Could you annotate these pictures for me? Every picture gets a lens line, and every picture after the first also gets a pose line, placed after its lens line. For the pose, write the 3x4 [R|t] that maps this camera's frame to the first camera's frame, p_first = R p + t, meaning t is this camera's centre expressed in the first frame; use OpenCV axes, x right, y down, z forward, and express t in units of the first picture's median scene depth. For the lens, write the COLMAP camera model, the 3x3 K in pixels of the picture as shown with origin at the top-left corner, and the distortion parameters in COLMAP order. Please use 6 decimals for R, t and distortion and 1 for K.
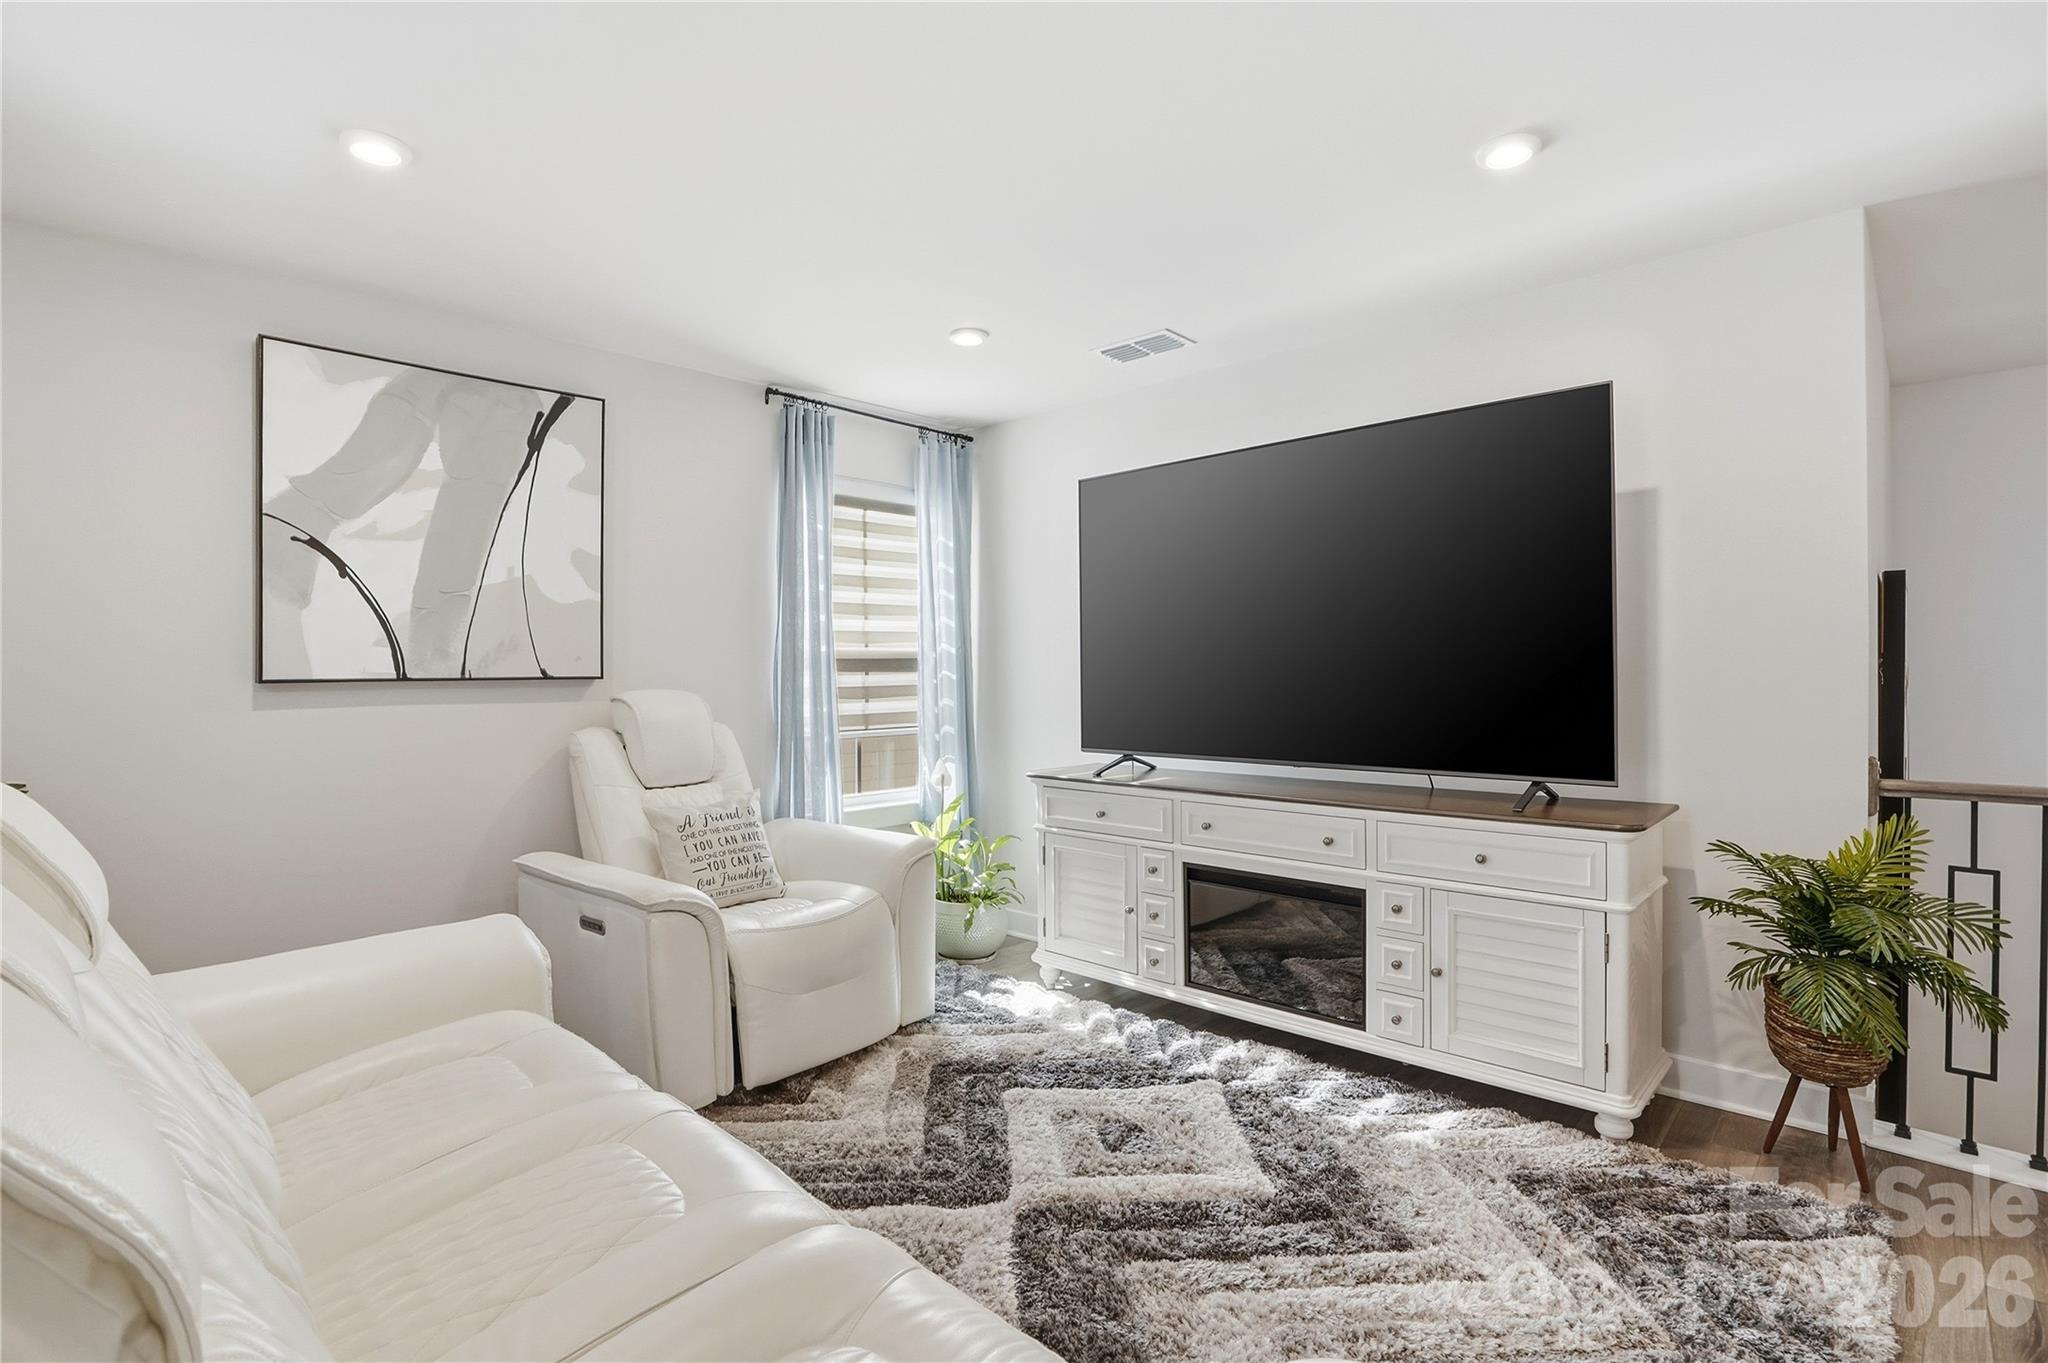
lens RADIAL K [[959.6, 0, 1024.0], [0, 959.6, 681.5], [0, 0, 1]] dist [-0.088533, 0.038491]
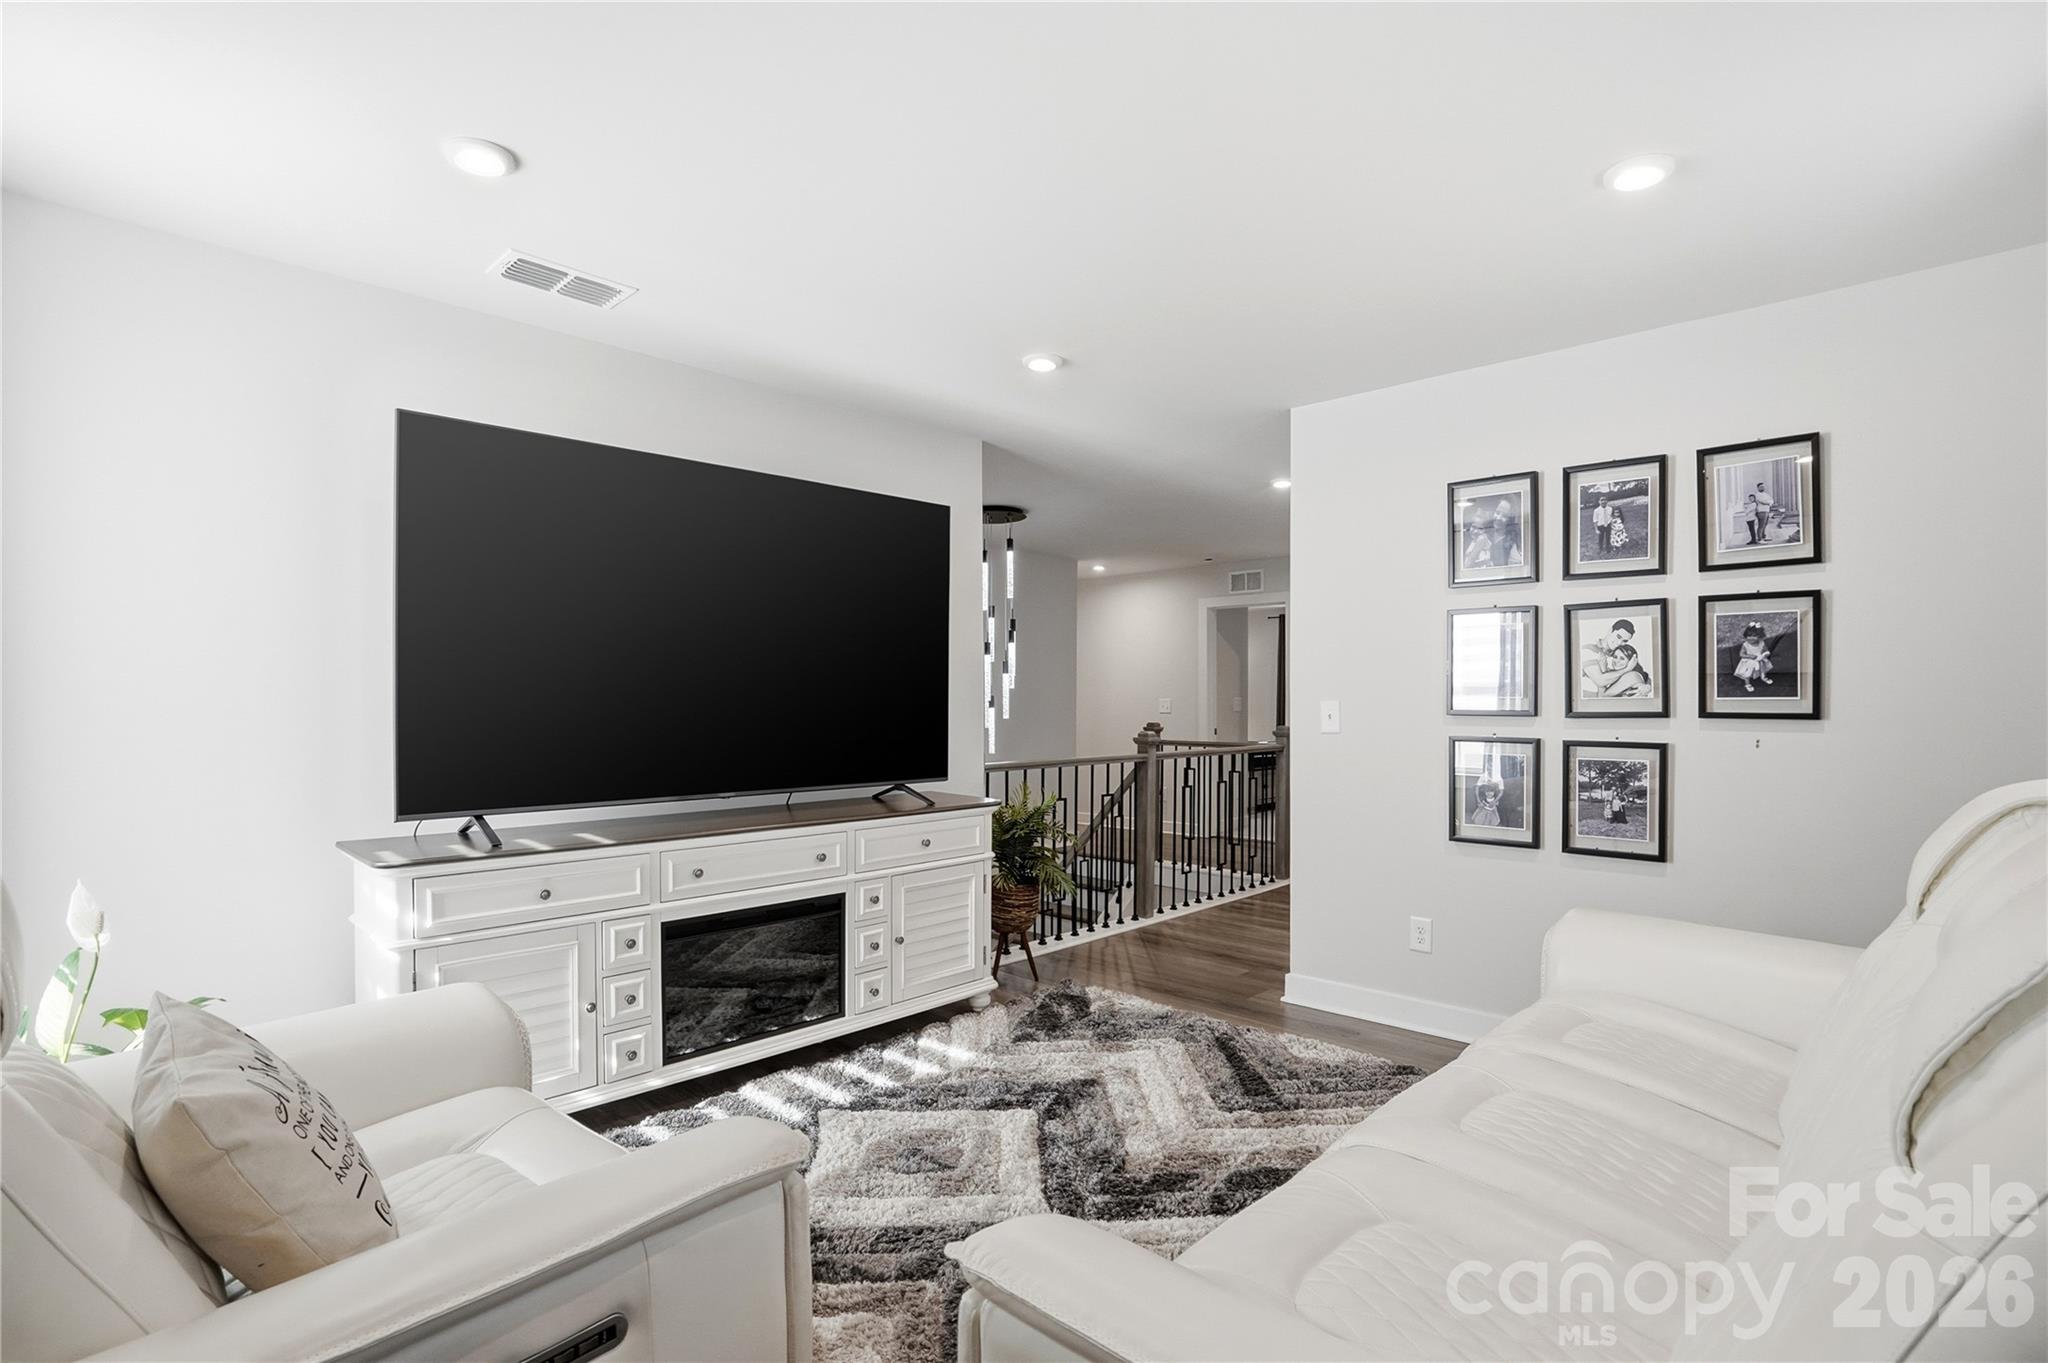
lens RADIAL K [[947.1, 0, 1023.2], [0, 947.1, 716.2], [0, 0, 1]] dist [-0.088723, -0.000094]
pose [[-0.003799, -0.007384, 0.999966, -0.767402], [0.009250, 0.999930, 0.007419, 0.000640], [-0.999950, 0.009278, -0.003731, 0.778732]]
